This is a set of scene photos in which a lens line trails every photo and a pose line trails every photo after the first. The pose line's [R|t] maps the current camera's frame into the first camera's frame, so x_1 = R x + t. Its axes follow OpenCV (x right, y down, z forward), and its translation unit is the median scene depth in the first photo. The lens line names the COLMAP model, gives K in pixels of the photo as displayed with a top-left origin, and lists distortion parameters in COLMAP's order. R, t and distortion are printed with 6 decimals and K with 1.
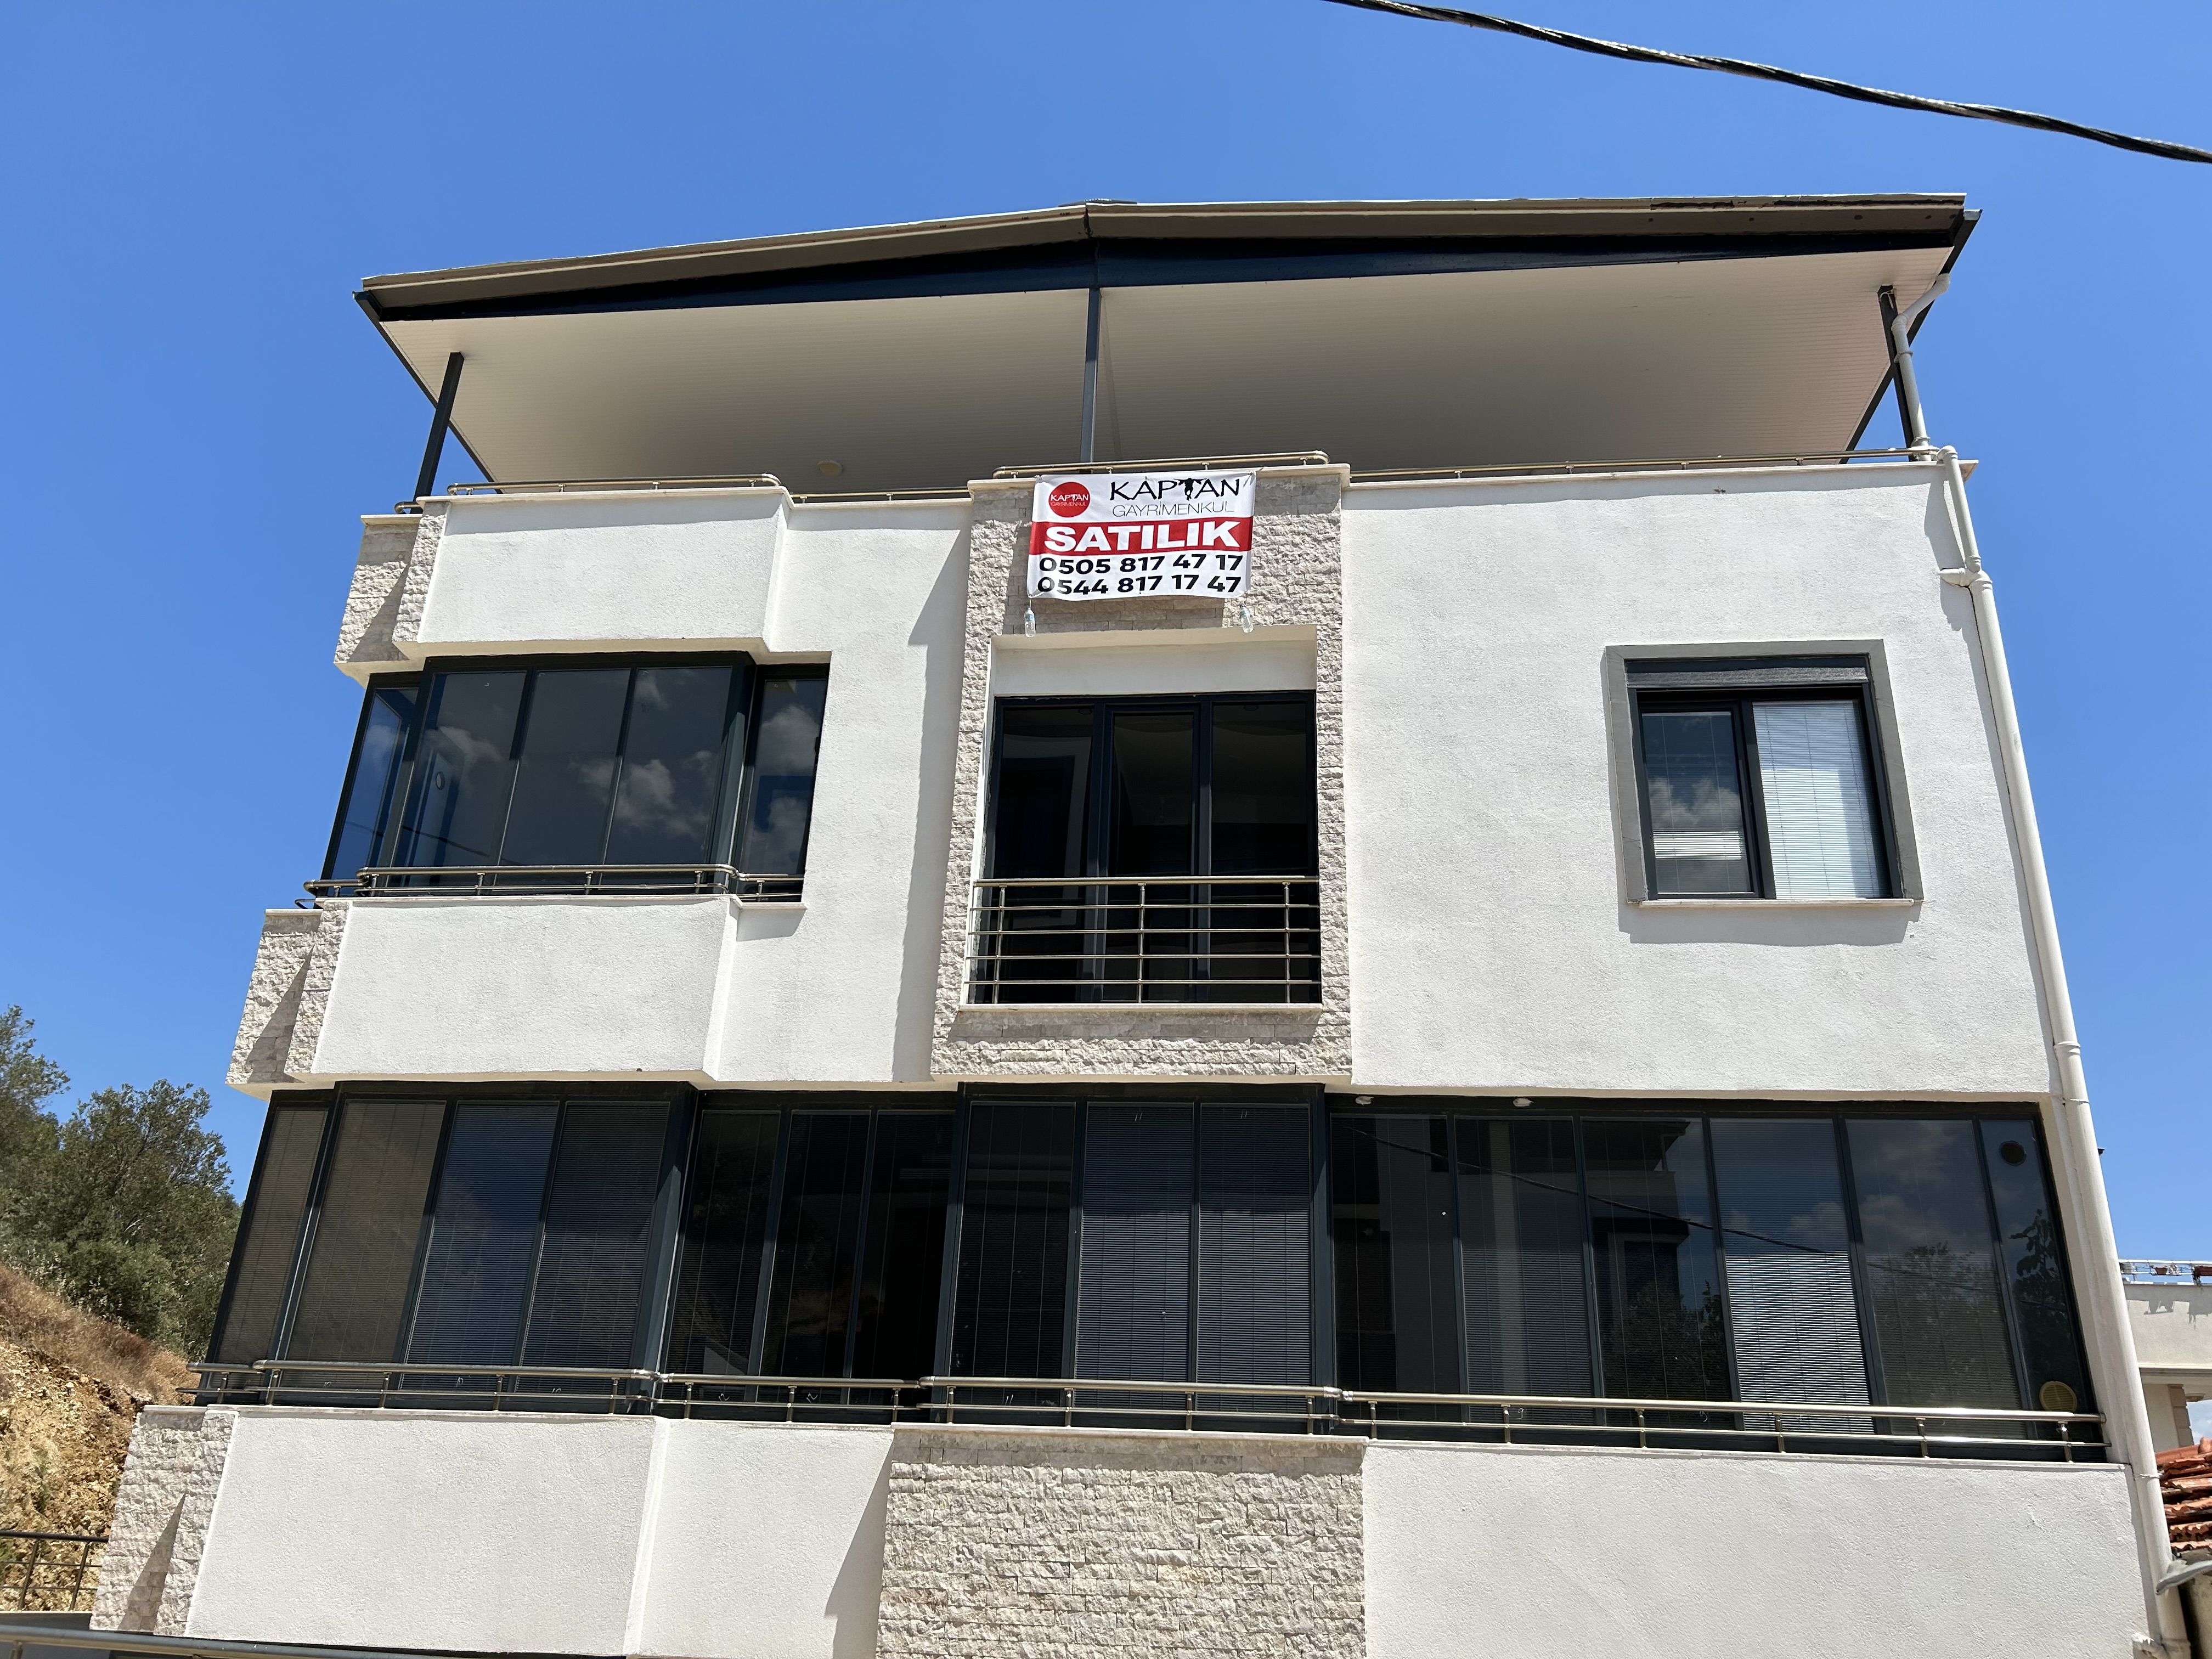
lens RADIAL K [[1655.1, 0, 1106.0], [0, 1655.1, 829.5], [0, 0, 1]] dist [0.043367, -0.057045]
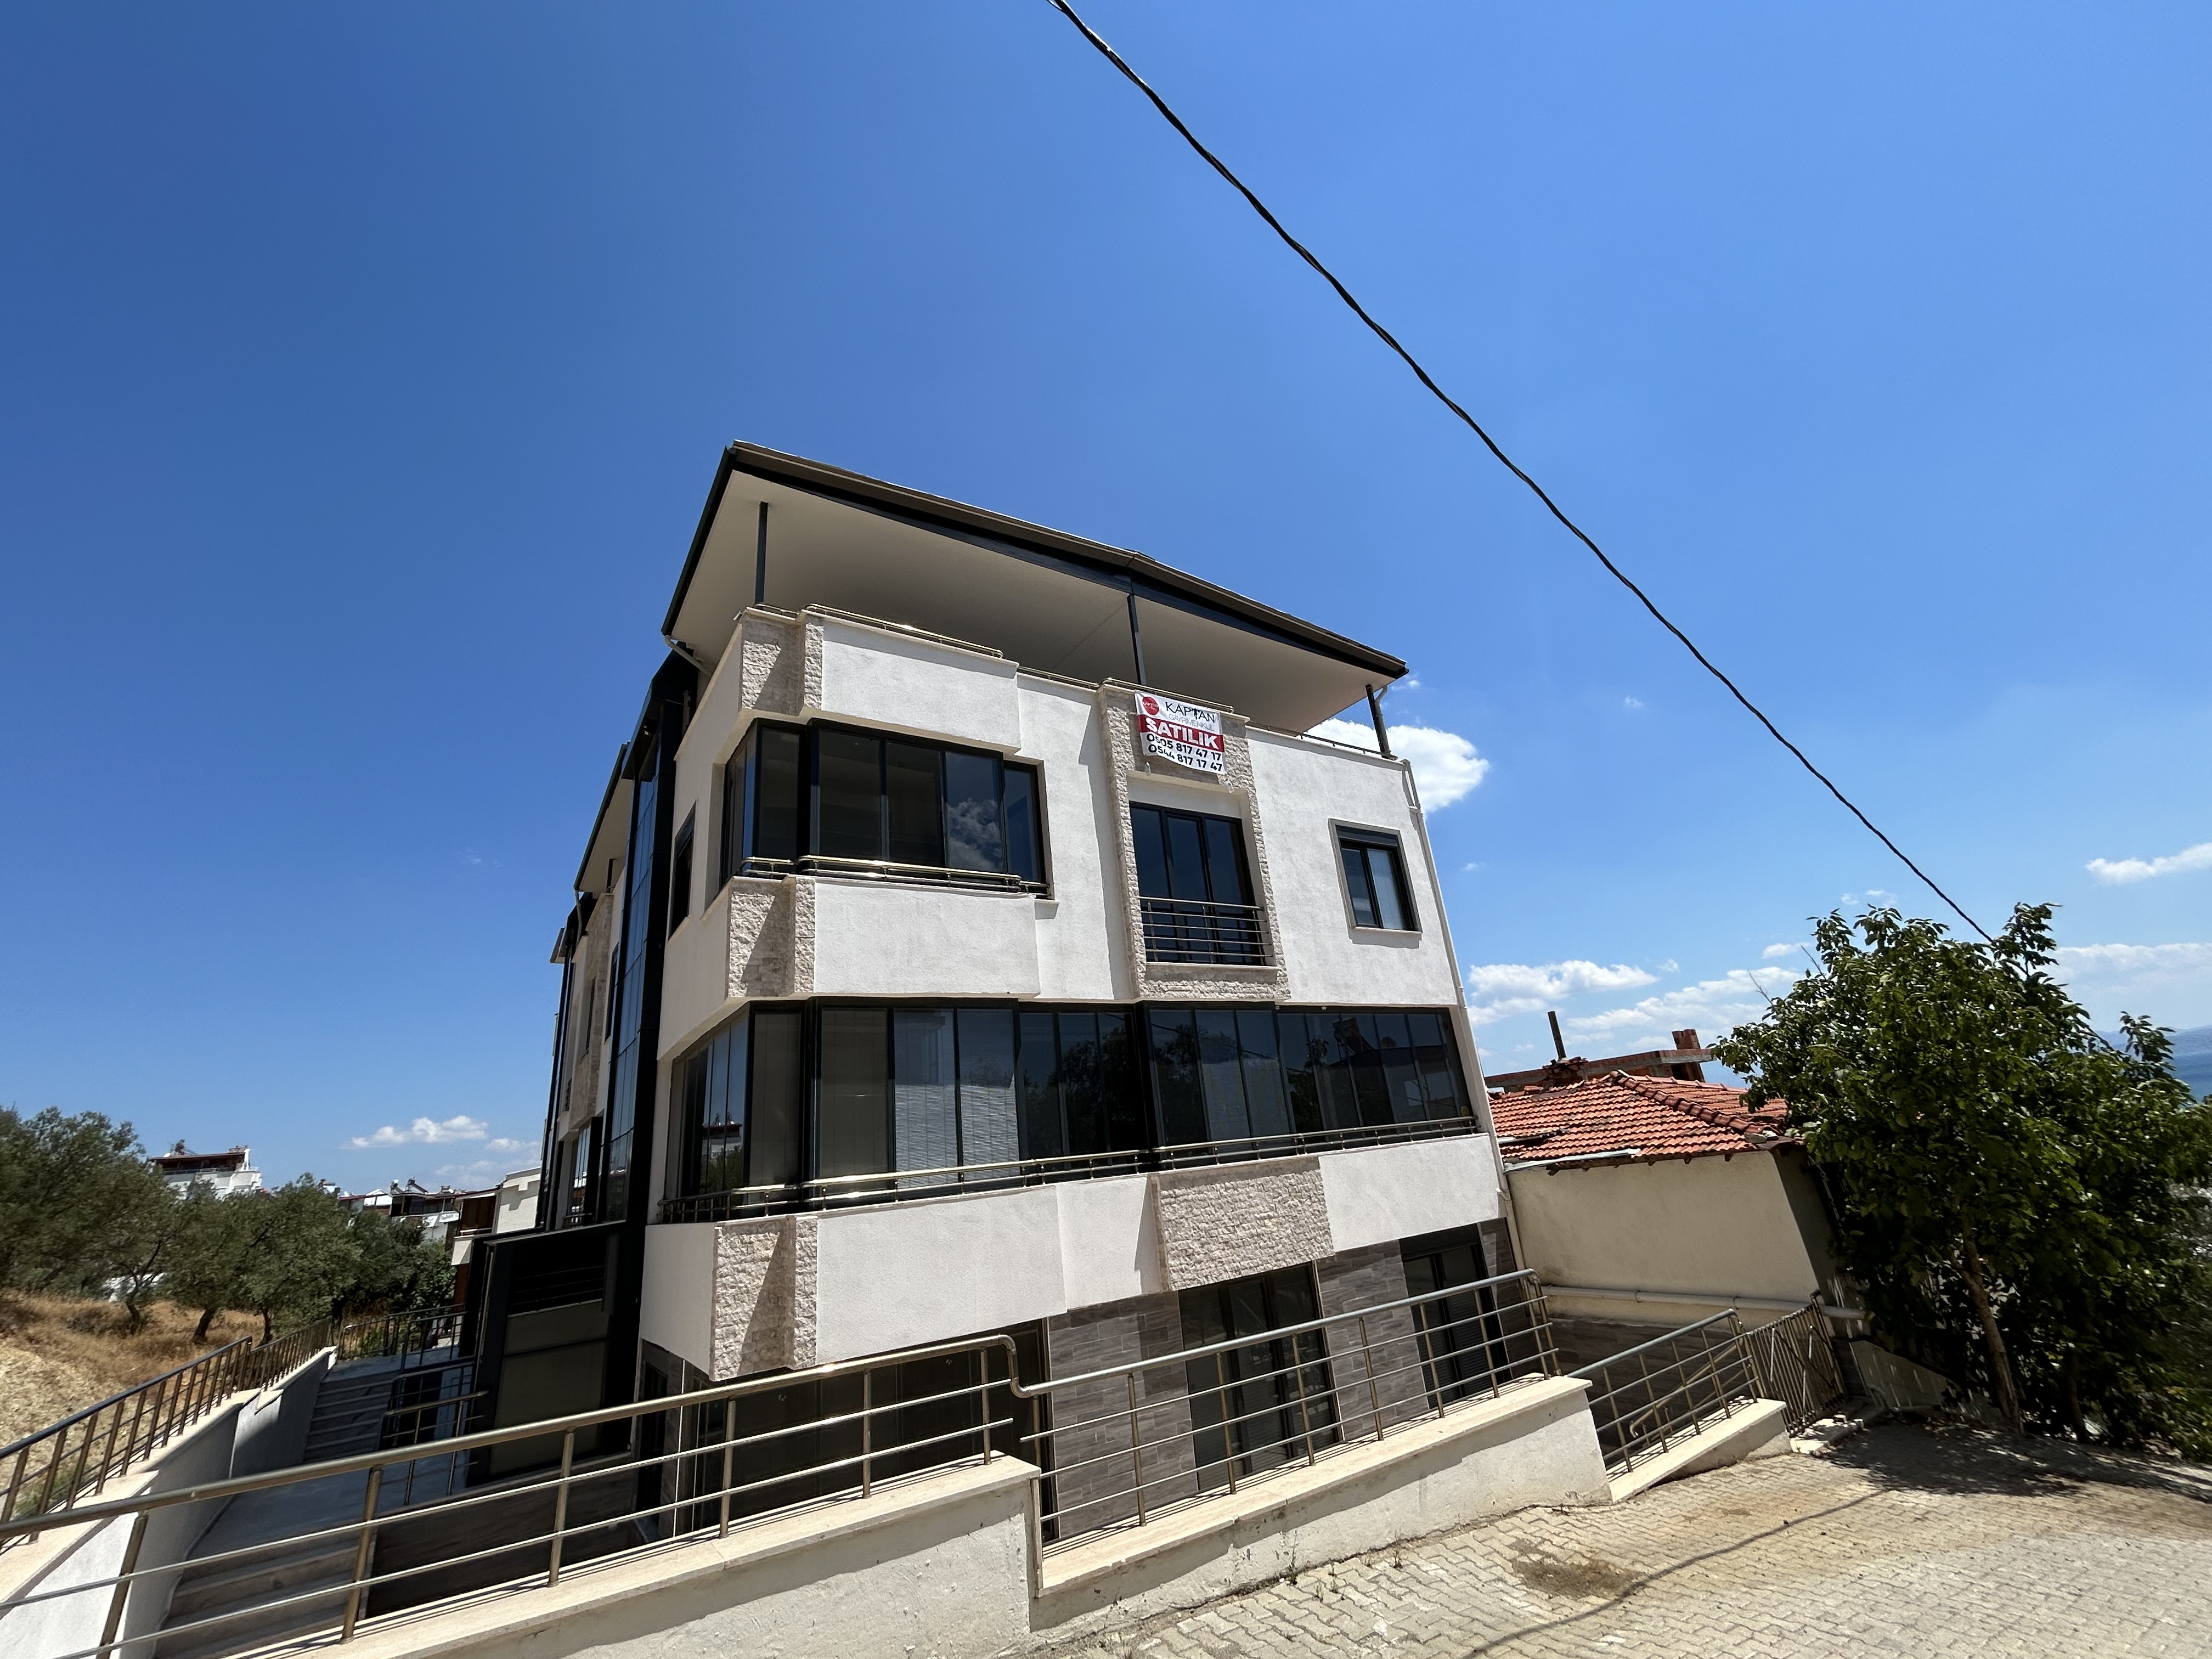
lens RADIAL K [[894.3, 0, 1091.6], [0, 894.3, 829.0], [0, 0, 1]] dist [-0.009150, 0.000343]
pose [[0.768465, 0.117012, 0.629102, -0.818731], [-0.138577, 0.990239, -0.014908, -0.027338], [-0.624706, -0.075723, 0.777180, 0.206963]]
